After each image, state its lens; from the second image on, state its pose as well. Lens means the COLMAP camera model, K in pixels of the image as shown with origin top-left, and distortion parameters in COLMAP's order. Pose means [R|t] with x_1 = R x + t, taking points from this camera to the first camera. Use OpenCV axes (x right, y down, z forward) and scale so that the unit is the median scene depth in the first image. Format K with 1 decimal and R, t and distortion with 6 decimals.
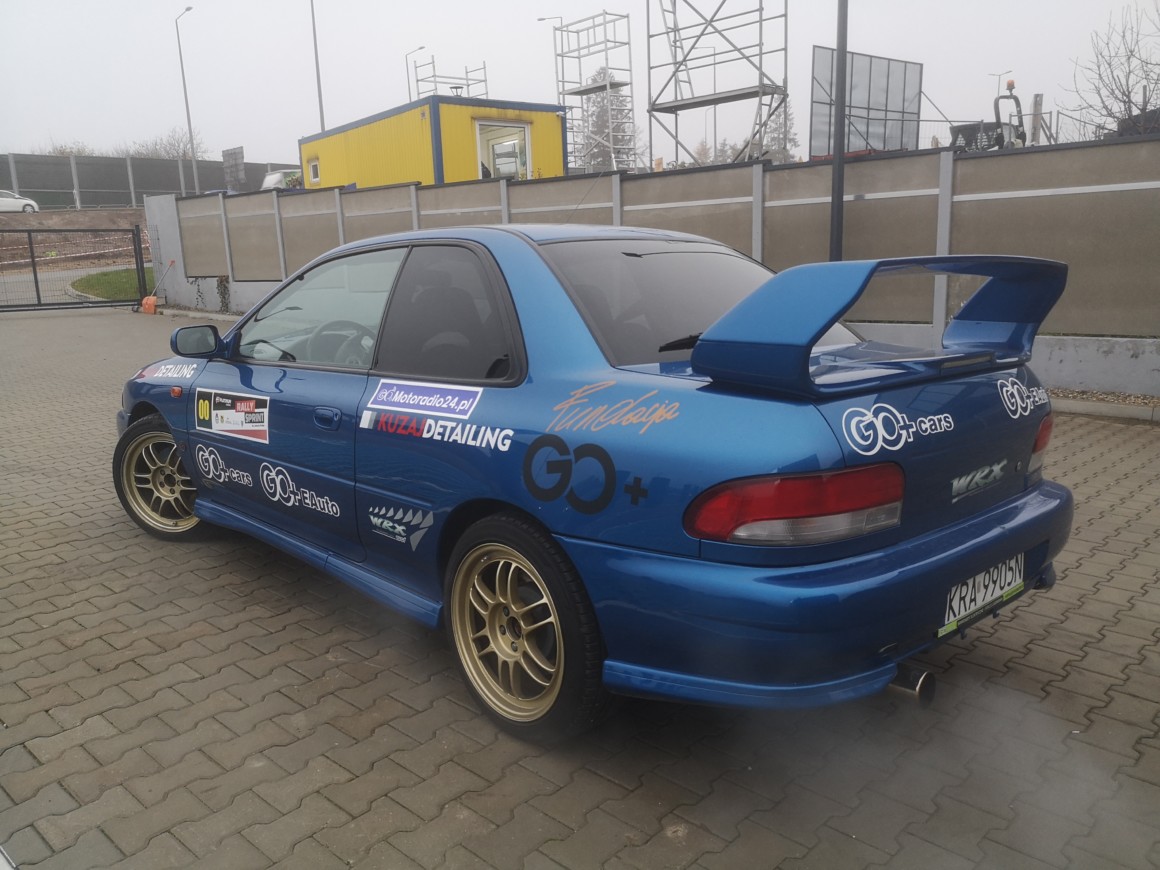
lens RADIAL K [[907.9, 0, 574.5], [0, 907.9, 437.3], [0, 0, 1]] dist [0.044062, -0.026643]
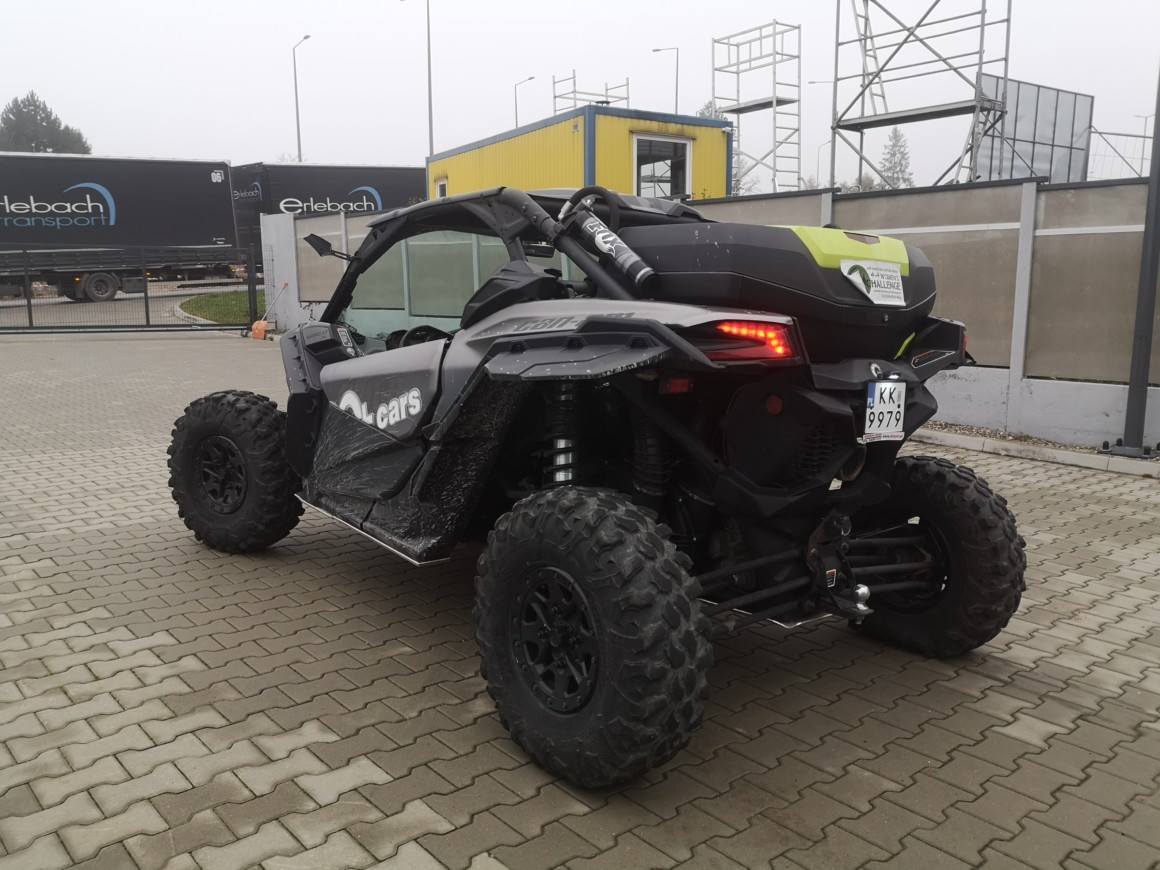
lens RADIAL K [[932.1, 0, 577.4], [0, 932.1, 438.7], [0, 0, 1]] dist [-0.001470, -0.003376]
pose [[0.995350, 0.046084, -0.084581, -0.071880], [-0.049417, 0.998065, -0.037743, -0.018107], [0.082678, 0.041747, 0.995702, 0.112740]]
